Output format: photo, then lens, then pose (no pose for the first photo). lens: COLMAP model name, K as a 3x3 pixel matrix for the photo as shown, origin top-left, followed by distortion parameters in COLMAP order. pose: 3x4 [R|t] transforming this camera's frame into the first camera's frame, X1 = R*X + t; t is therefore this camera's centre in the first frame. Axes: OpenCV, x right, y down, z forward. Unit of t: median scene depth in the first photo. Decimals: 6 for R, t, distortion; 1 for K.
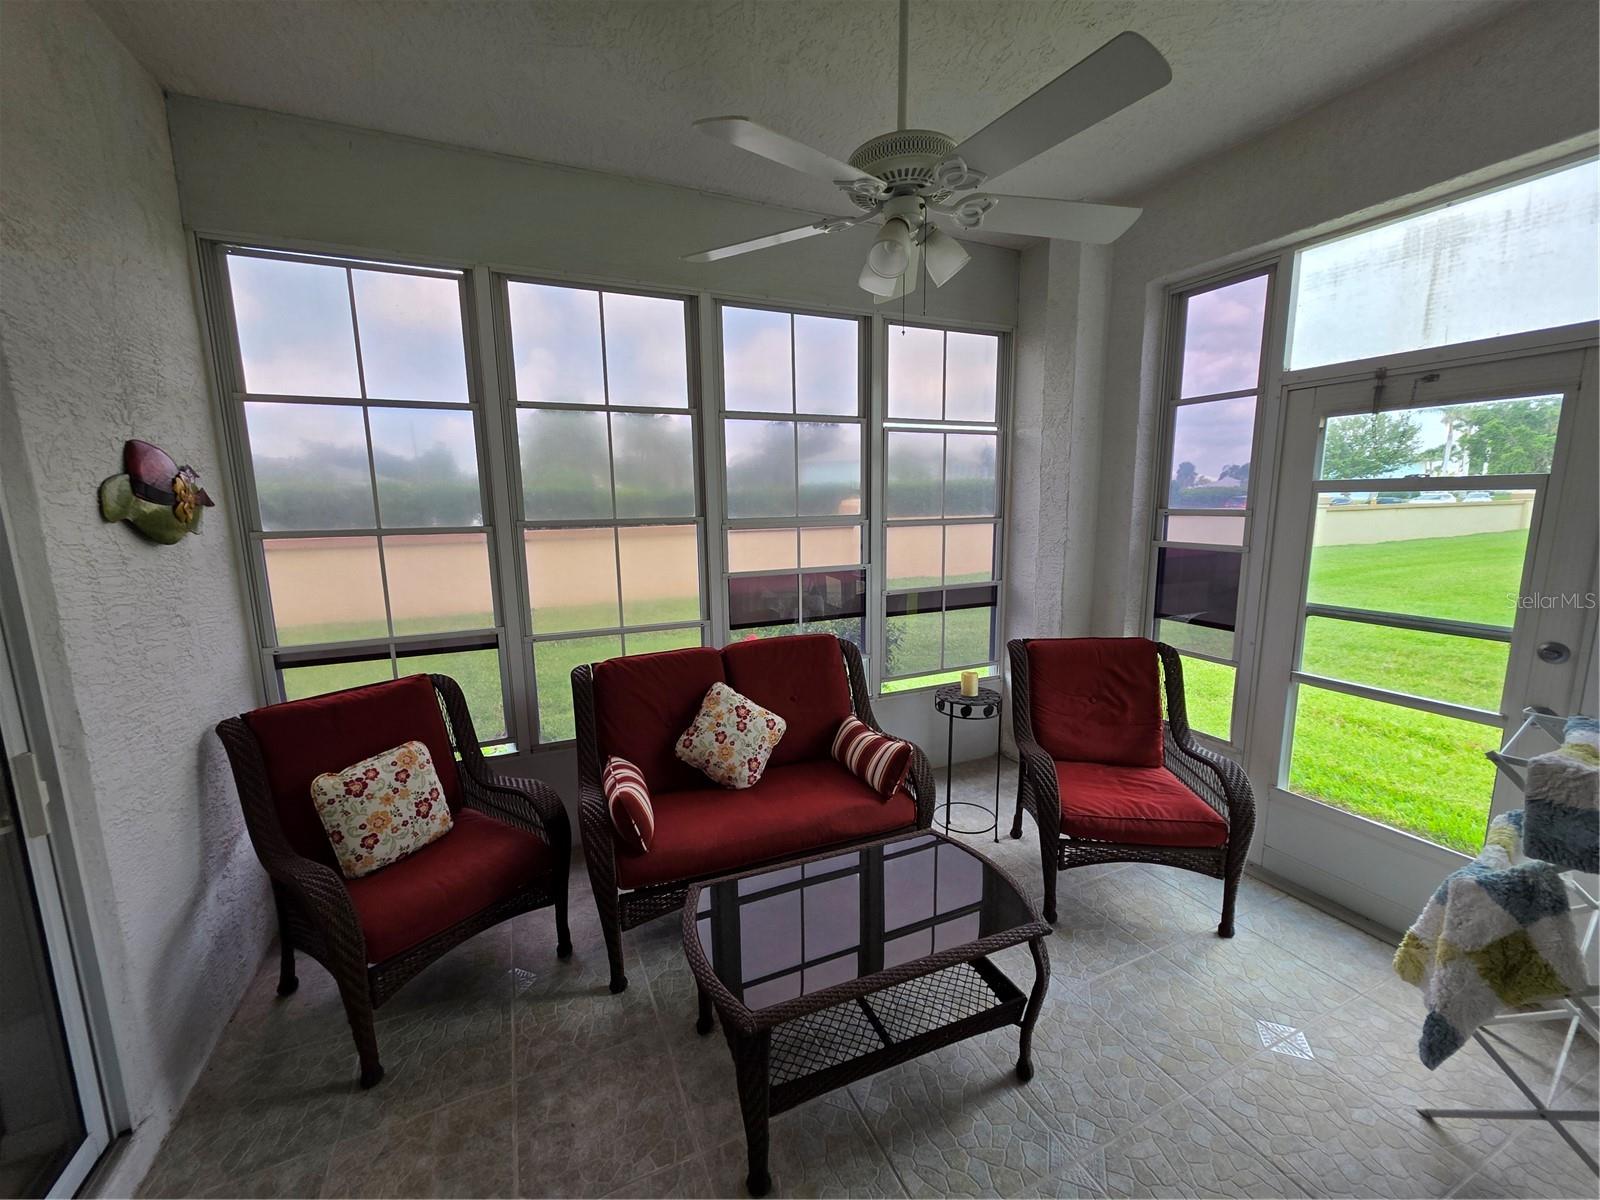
lens RADIAL K [[640.5, 0, 800.0], [0, 640.5, 600.0], [0, 0, 1]] dist [0.002453, -0.000198]
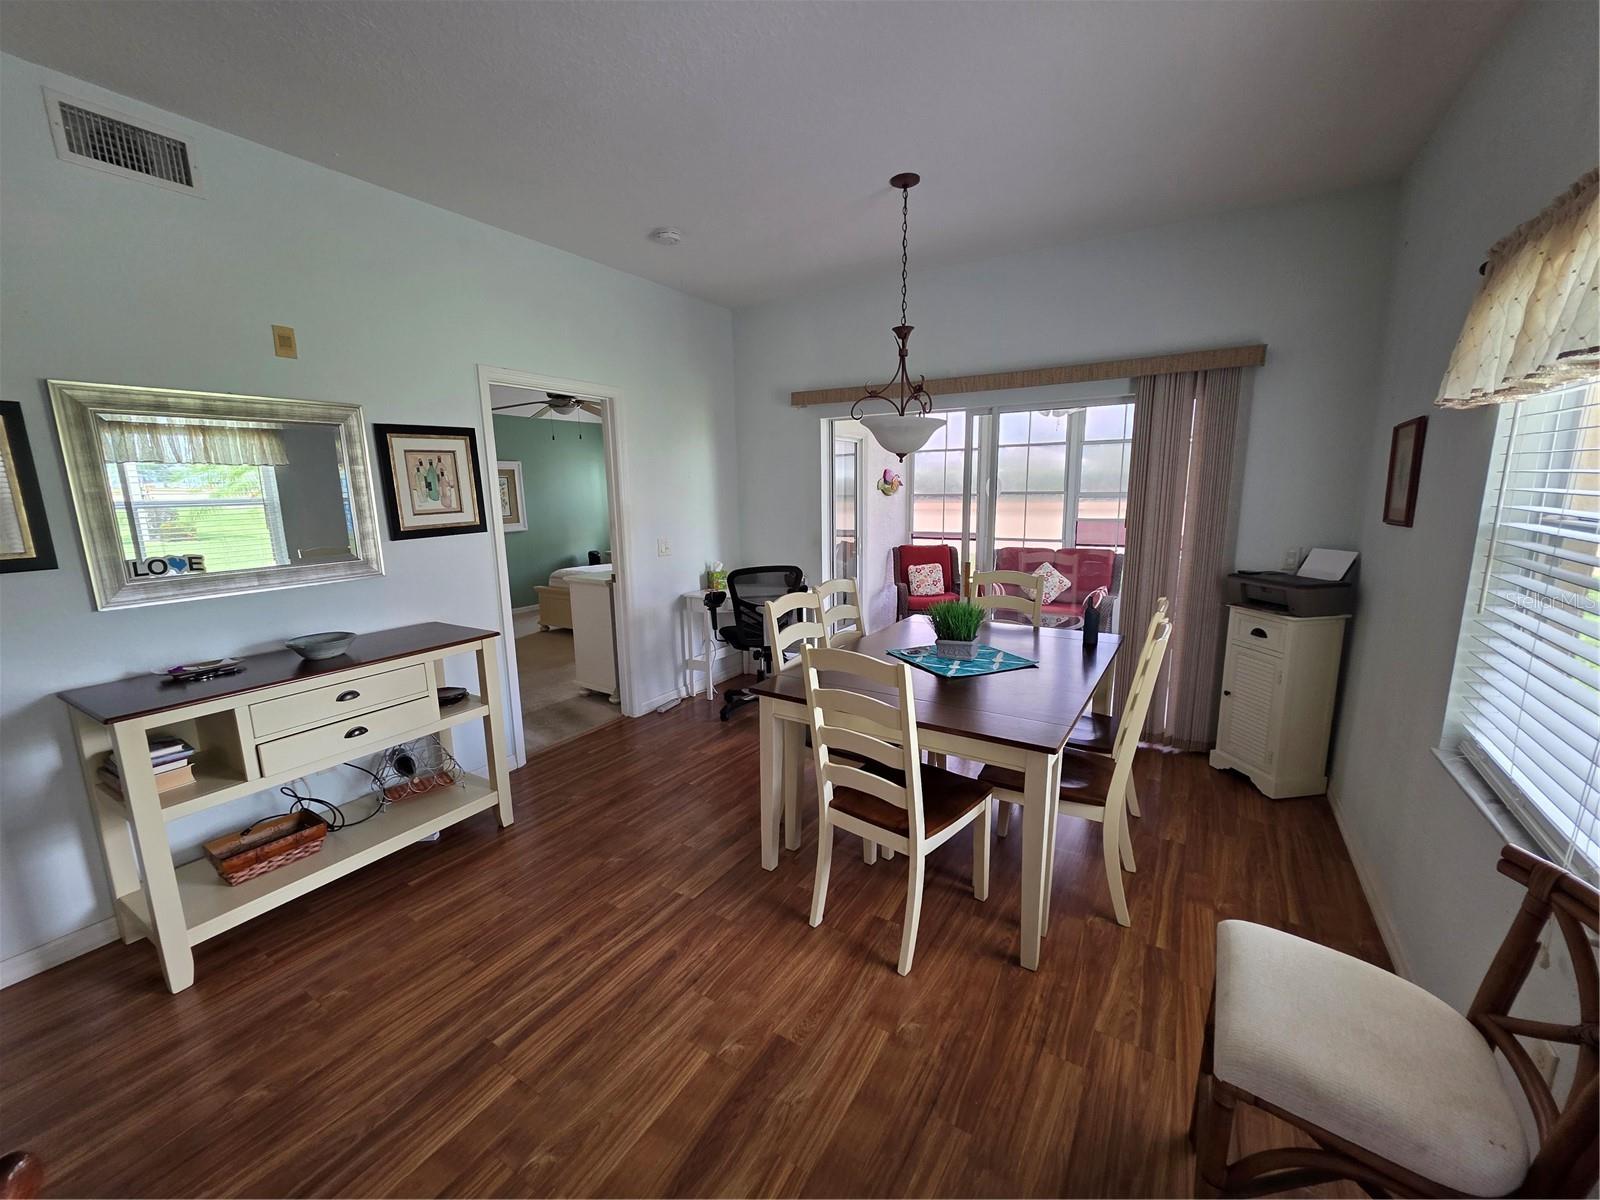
lens RADIAL K [[648.6, 0, 800.0], [0, 648.6, 600.0], [0, 0, 1]] dist [0.001981, -0.000388]
pose [[0.560910, 0.151121, -0.813967, 1.377418], [-0.125805, 0.987339, 0.096616, 0.155072], [0.818262, 0.048208, 0.572820, -1.137894]]
